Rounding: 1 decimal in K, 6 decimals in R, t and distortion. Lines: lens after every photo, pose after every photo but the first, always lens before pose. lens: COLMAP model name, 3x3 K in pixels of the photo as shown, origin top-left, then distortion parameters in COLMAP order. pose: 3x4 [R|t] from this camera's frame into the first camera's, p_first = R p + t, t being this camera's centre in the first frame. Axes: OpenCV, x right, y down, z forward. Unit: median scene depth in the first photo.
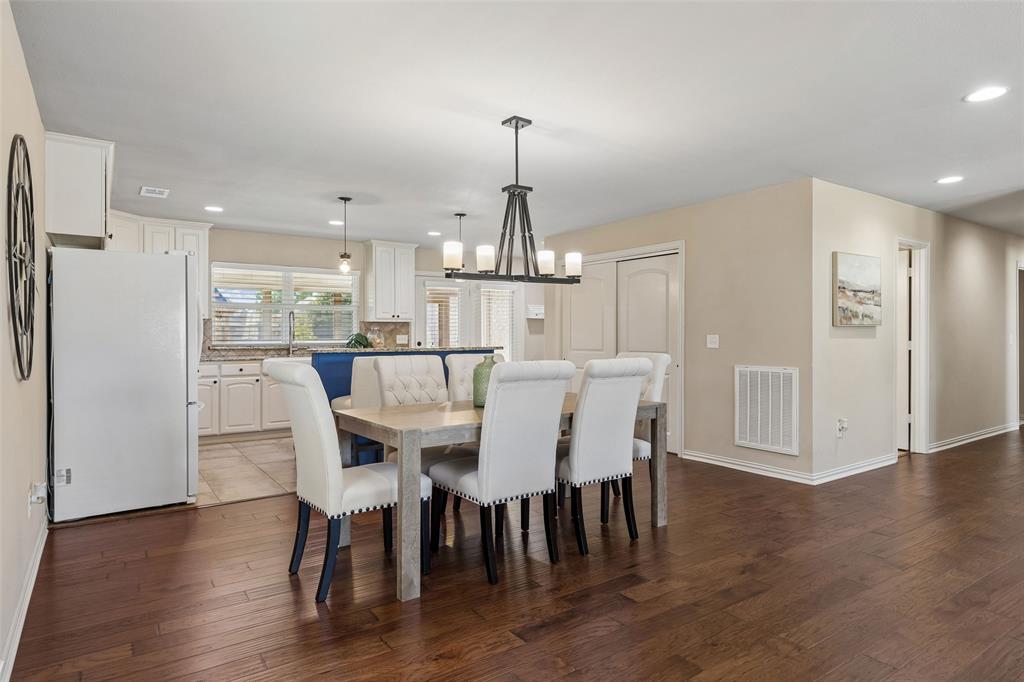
lens RADIAL K [[584.4, 0, 512.5], [0, 584.4, 336.9], [0, 0, 1]] dist [0.006946, 0.001524]
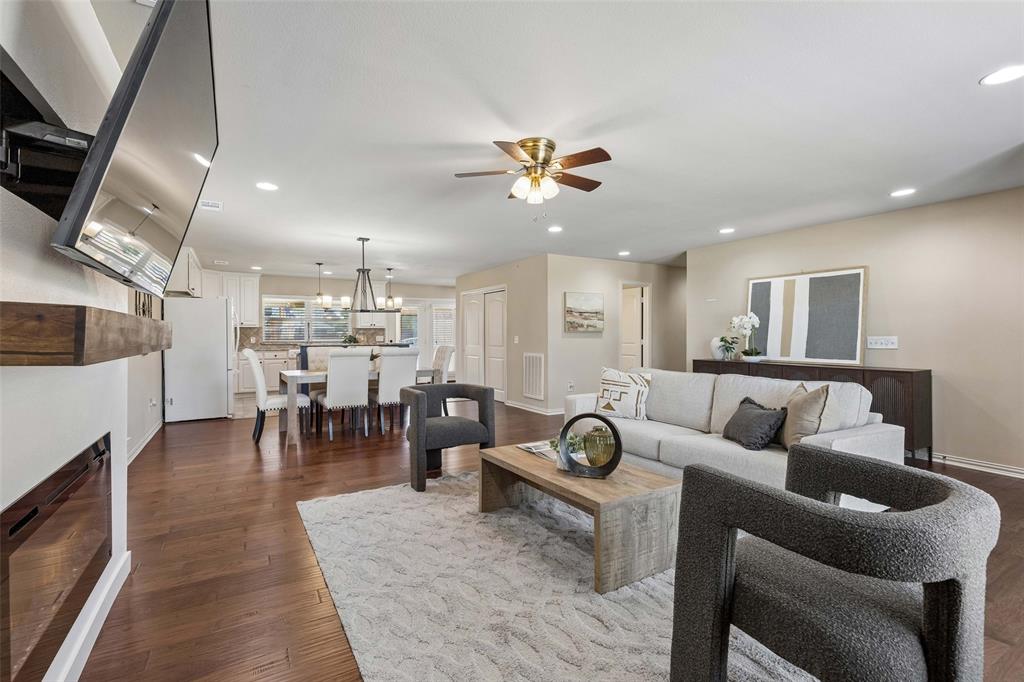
lens RADIAL K [[457.3, 0, 516.1], [0, 457.3, 340.4], [0, 0, 1]] dist [-0.002136, -0.000107]
pose [[0.997802, -0.000108, -0.066261, 0.635338], [0.000778, 0.999949, 0.010079, -0.007069], [0.066257, -0.010108, 0.997751, -0.607191]]
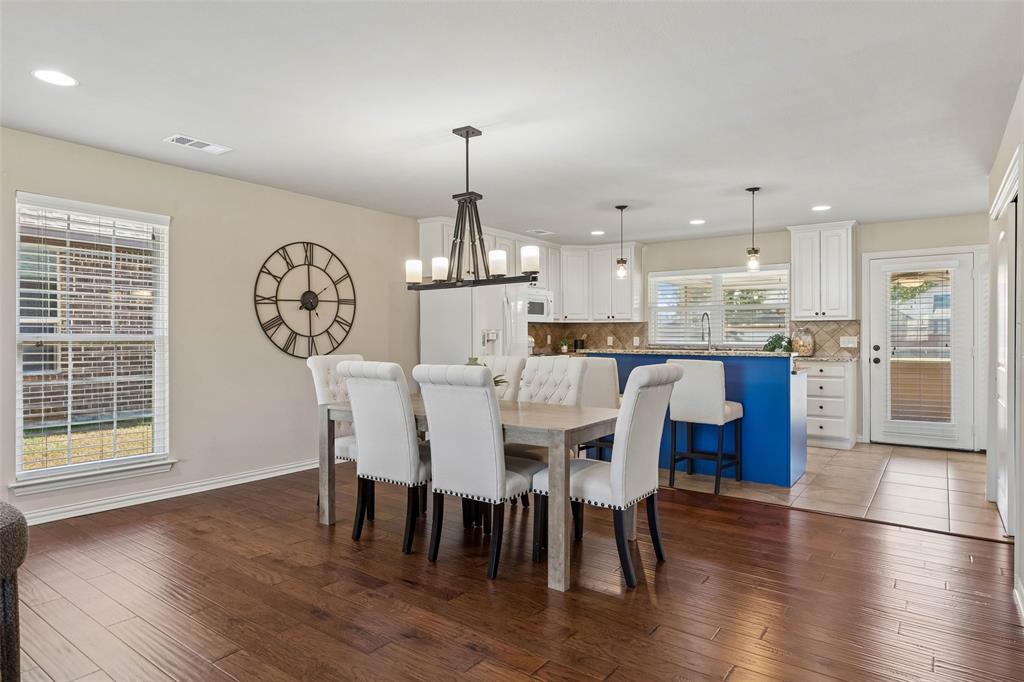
lens RADIAL K [[589.8, 0, 521.3], [0, 589.8, 339.1], [0, 0, 1]] dist [-0.003261, 0.000944]
pose [[0.335245, 0.007282, -0.942103, 0.943627], [-0.002237, 0.999973, 0.006933, -0.008556], [0.942128, -0.000216, 0.335252, 0.686280]]
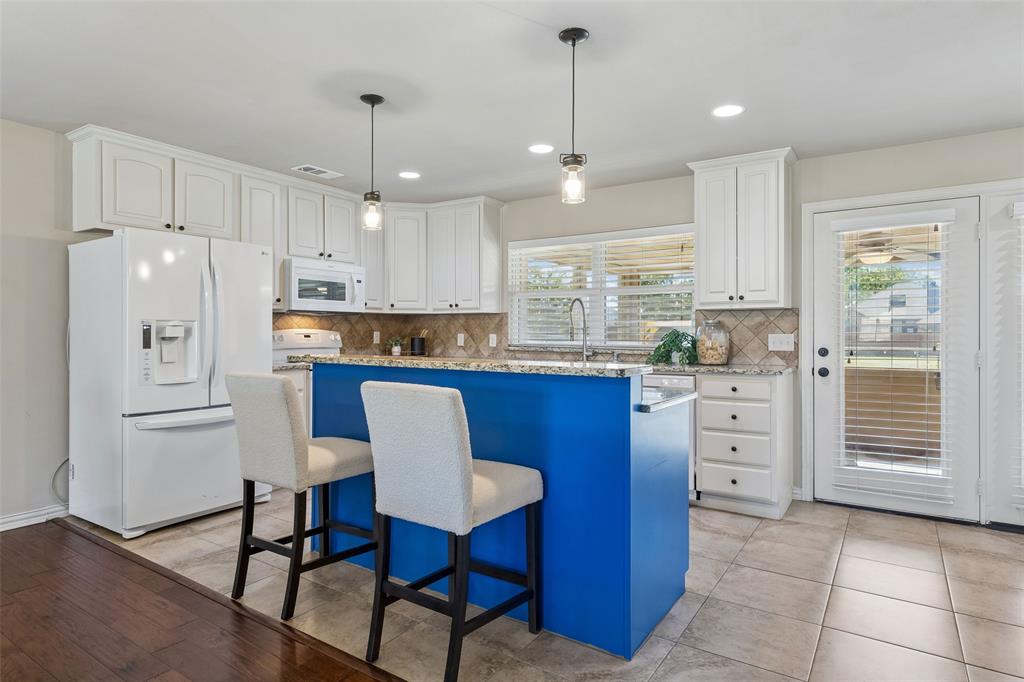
lens RADIAL K [[584.4, 0, 517.9], [0, 584.4, 336.0], [0, 0, 1]] dist [0.006946, 0.001524]
pose [[0.379039, 0.005885, -0.925362, 0.448941], [-0.005953, 0.999975, 0.003921, -0.004048], [0.925362, 0.004023, 0.379064, 1.319708]]
